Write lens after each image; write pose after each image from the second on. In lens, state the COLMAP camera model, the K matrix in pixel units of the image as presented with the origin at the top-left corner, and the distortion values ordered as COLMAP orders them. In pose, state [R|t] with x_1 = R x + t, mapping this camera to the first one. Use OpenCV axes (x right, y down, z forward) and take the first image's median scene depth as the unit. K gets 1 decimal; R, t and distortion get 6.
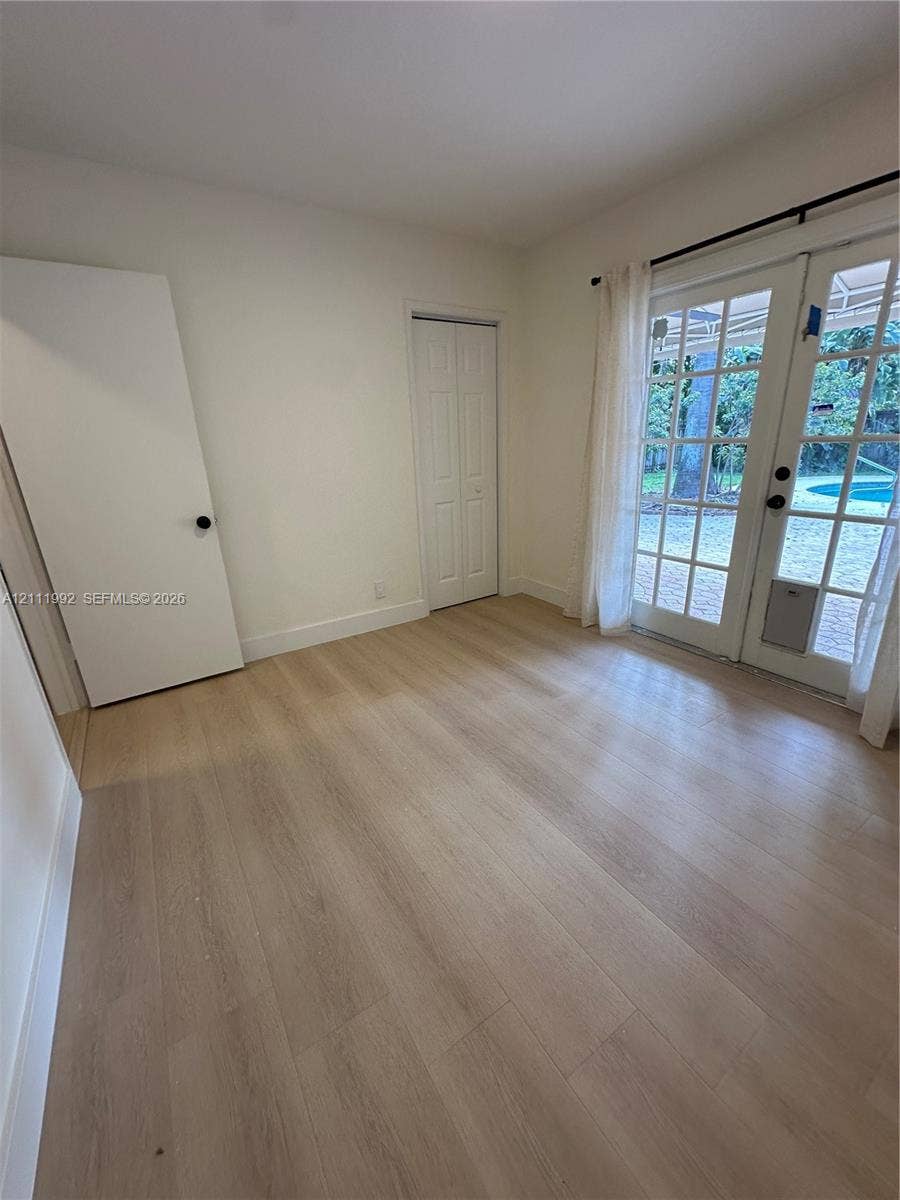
lens RADIAL K [[477.8, 0, 450.0], [0, 477.8, 600.0], [0, 0, 1]] dist [-0.002198, -0.000057]
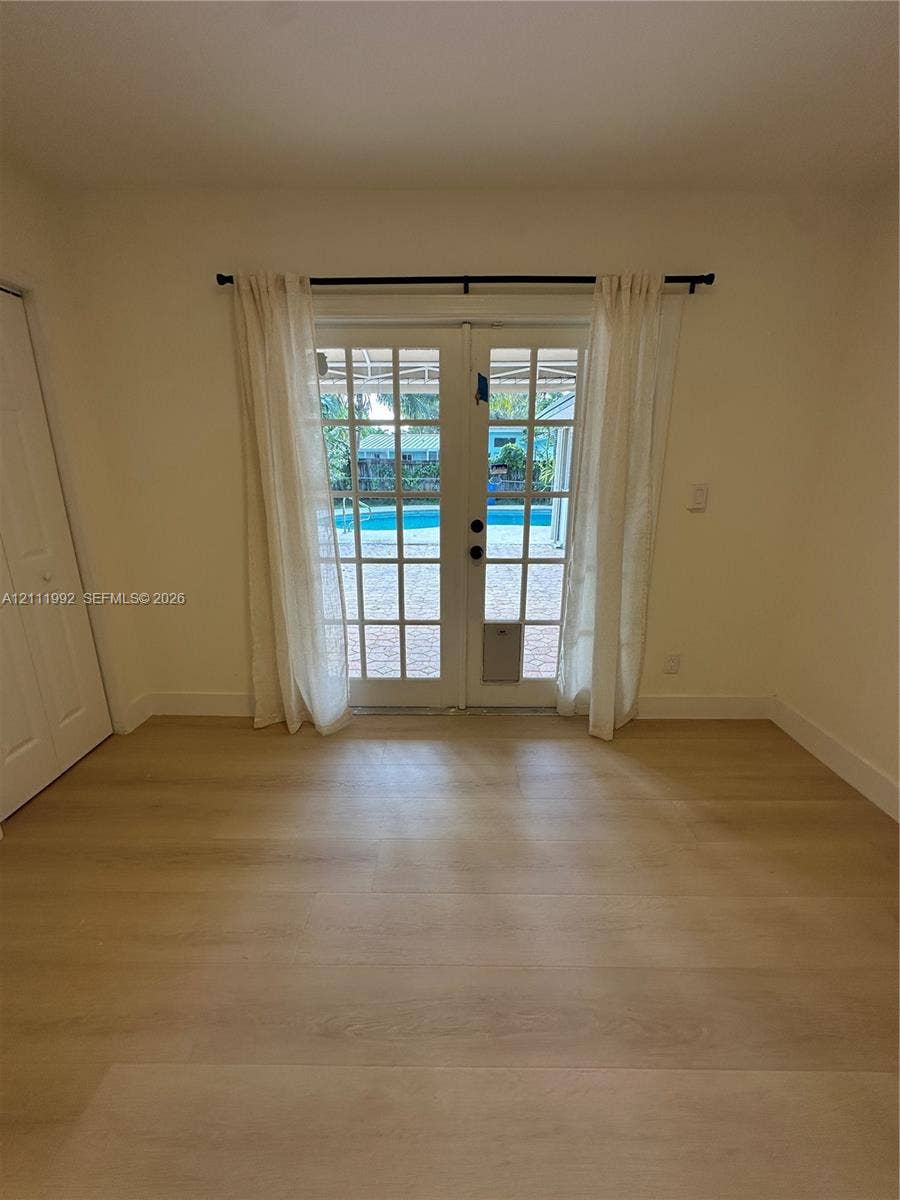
lens RADIAL K [[477.8, 0, 450.0], [0, 477.8, 600.0], [0, 0, 1]] dist [-0.002198, -0.000057]
pose [[0.549184, -0.193181, 0.813067, -0.193501], [0.251373, 0.966045, 0.059738, -0.160011], [-0.797000, 0.171576, 0.579097, 0.402195]]
